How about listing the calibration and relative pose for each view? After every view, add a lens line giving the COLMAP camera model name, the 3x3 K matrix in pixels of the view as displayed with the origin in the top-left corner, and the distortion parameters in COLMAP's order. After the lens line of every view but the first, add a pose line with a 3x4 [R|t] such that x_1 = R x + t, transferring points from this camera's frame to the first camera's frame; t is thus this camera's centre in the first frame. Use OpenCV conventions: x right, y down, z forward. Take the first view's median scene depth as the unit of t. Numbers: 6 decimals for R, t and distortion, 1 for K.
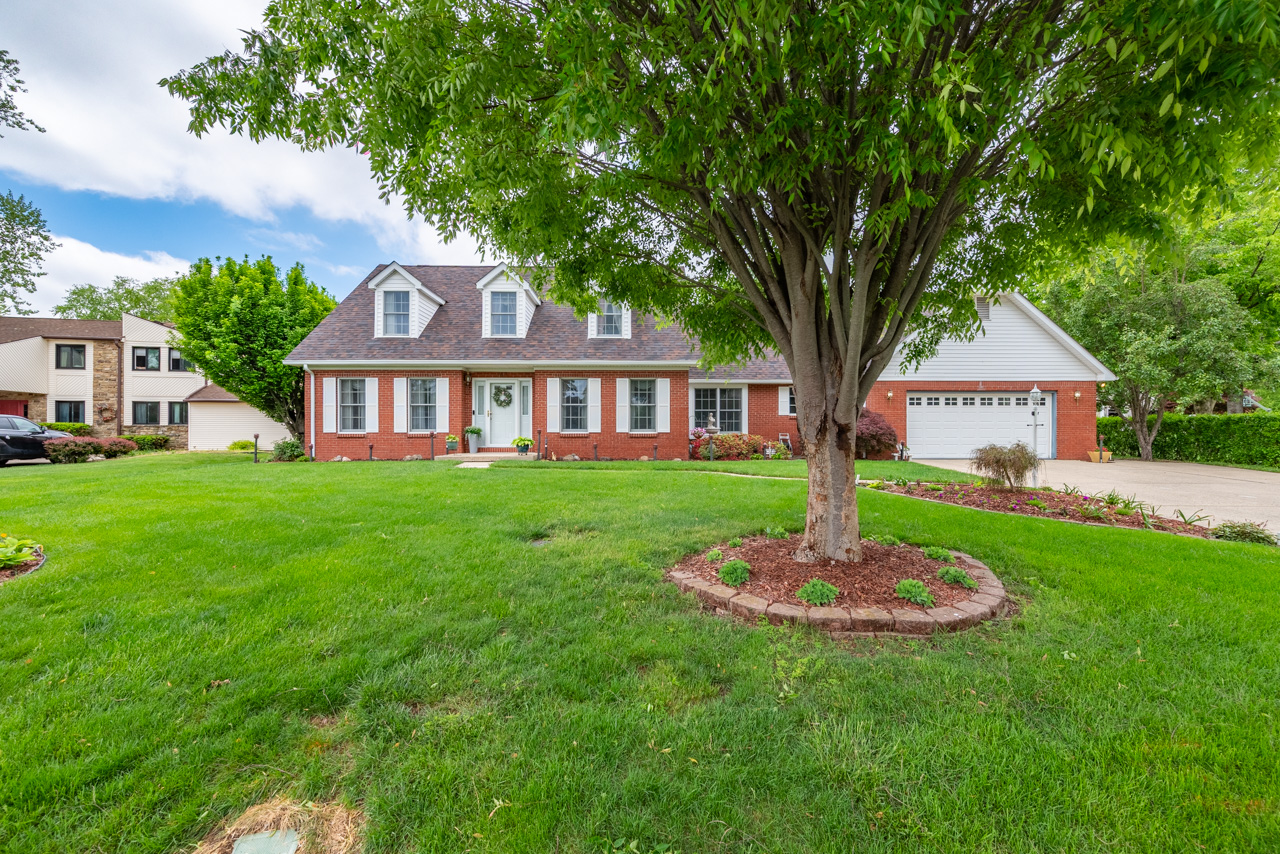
lens RADIAL K [[523.9, 0, 644.0], [0, 523.9, 431.7], [0, 0, 1]] dist [-0.002779, 0.000150]
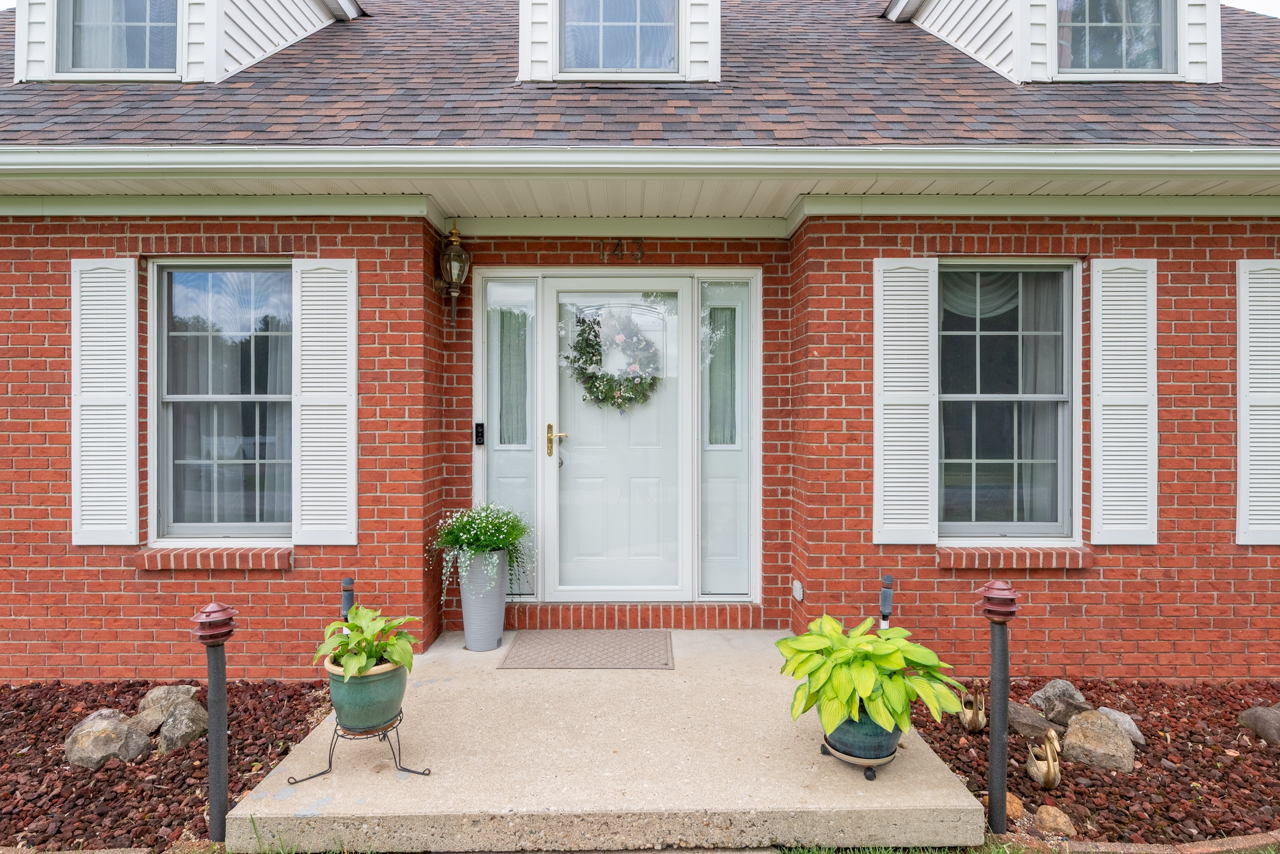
lens RADIAL K [[663.1, 0, 645.0], [0, 663.1, 430.0], [0, 0, 1]] dist [0.002319, 0.000784]
pose [[0.999910, 0.001099, -0.013400, -0.254400], [-0.000994, 0.999969, 0.007806, -0.040483], [0.013408, -0.007792, 0.999880, 0.731017]]
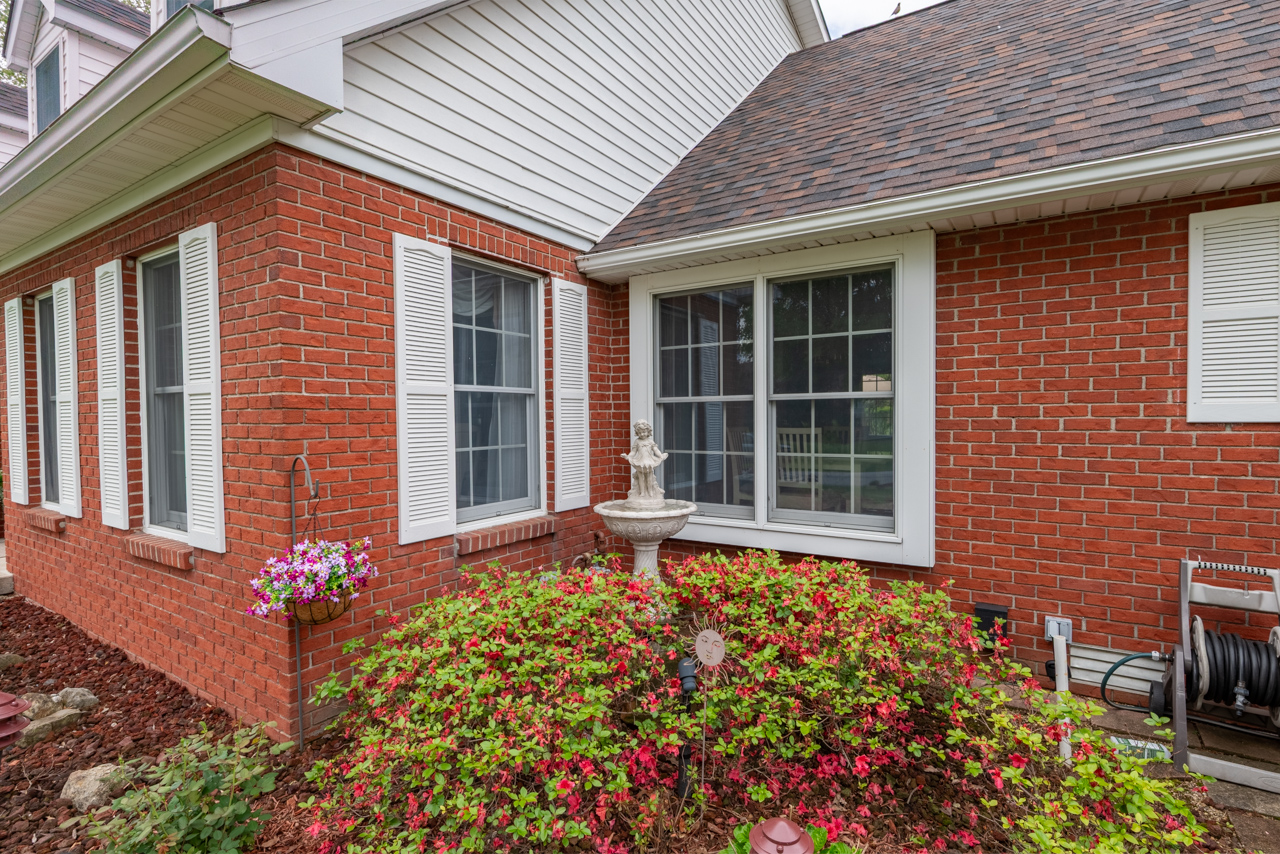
lens RADIAL K [[617.1, 0, 641.2], [0, 617.1, 424.7], [0, 0, 1]] dist [-0.004438, -0.000386]
pose [[0.827209, 0.001552, -0.561892, 0.258883], [0.010556, 0.999777, 0.018301, -0.040012], [0.561795, -0.021070, 0.827008, 0.889553]]
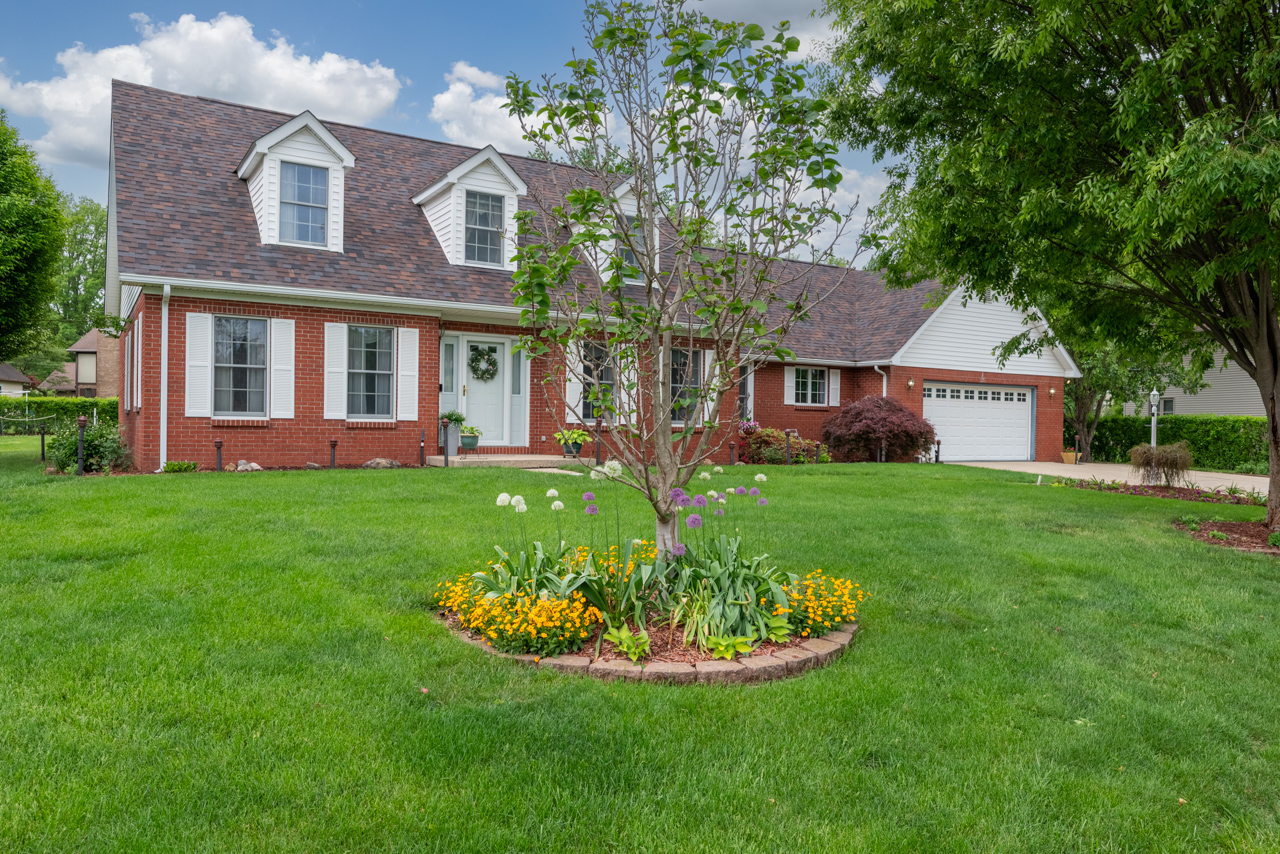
lens RADIAL K [[906.5, 0, 637.0], [0, 906.5, 430.1], [0, 0, 1]] dist [0.004661, 0.000980]
pose [[0.854020, 0.011190, 0.520120, -0.669637], [-0.017513, 0.999820, 0.007246, 0.000459], [-0.519946, -0.015297, 0.854062, -0.009035]]
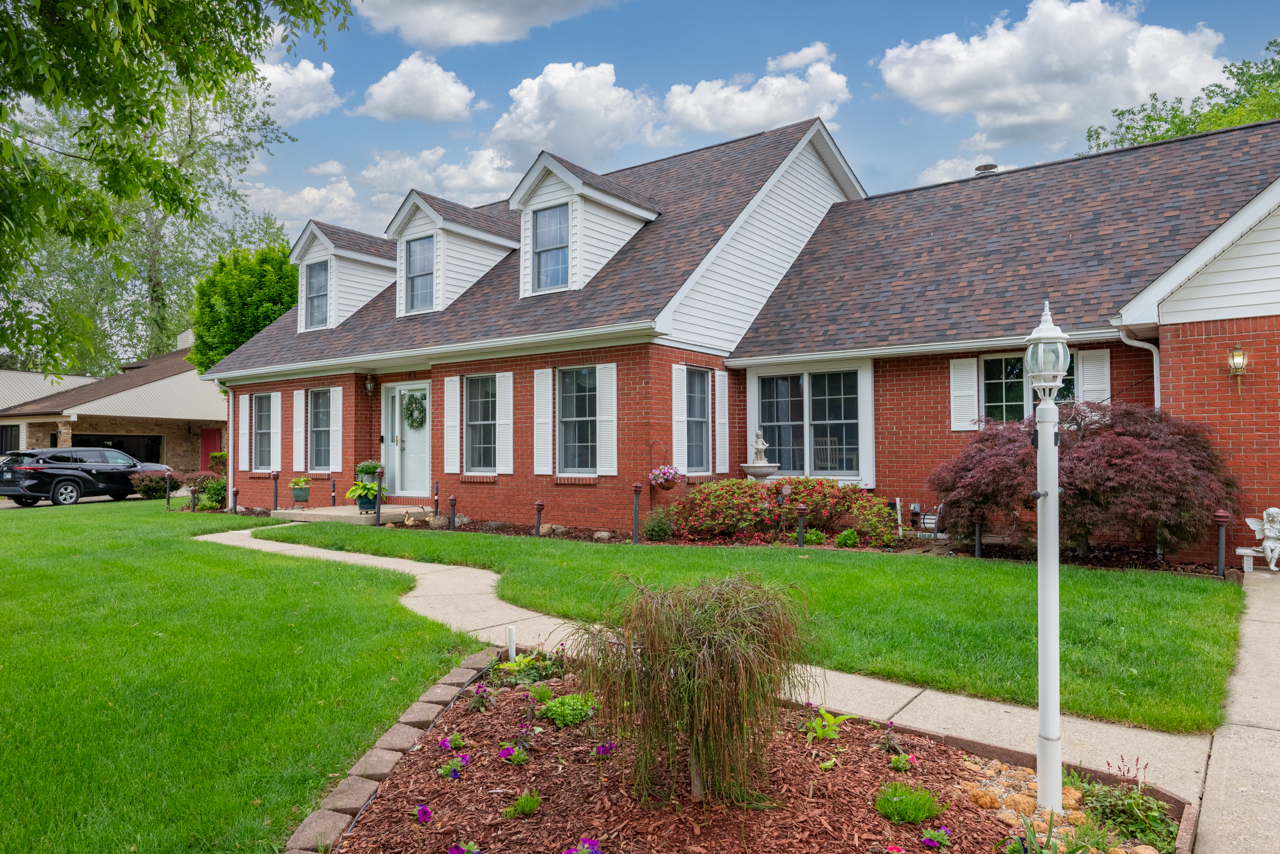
lens RADIAL K [[828.5, 0, 641.2], [0, 828.5, 427.5], [0, 0, 1]] dist [-0.000373, -0.002027]
pose [[0.800008, -0.023323, -0.599536, 0.507720], [0.008423, 0.999582, -0.027646, -0.020776], [0.599931, 0.017067, 0.799870, 0.394112]]
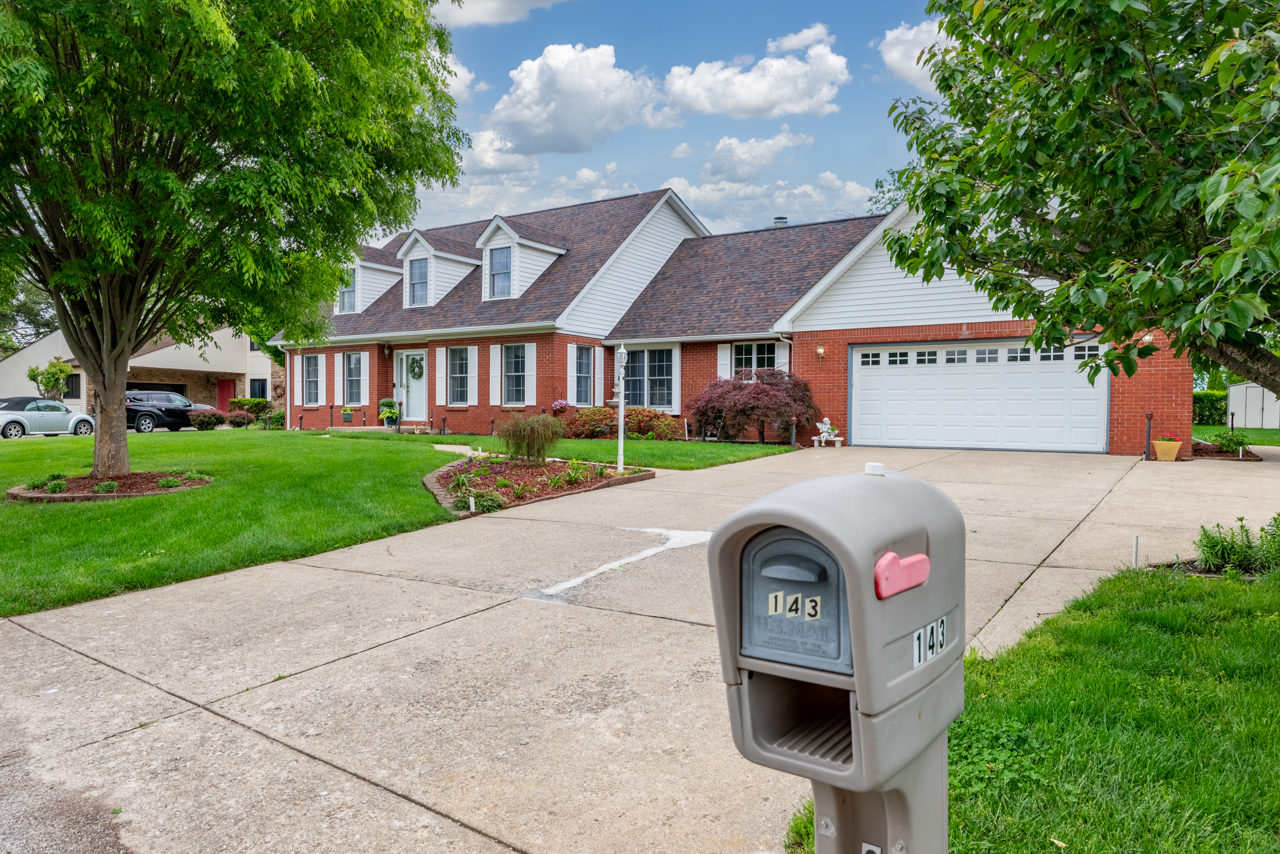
lens RADIAL K [[828.5, 0, 642.3], [0, 828.5, 424.9], [0, 0, 1]] dist [-0.000373, -0.002027]
pose [[0.828828, 0.013382, -0.559343, 0.937301], [-0.004008, 0.999830, 0.017981, 0.008284], [0.559489, -0.012661, 0.828741, -0.039597]]
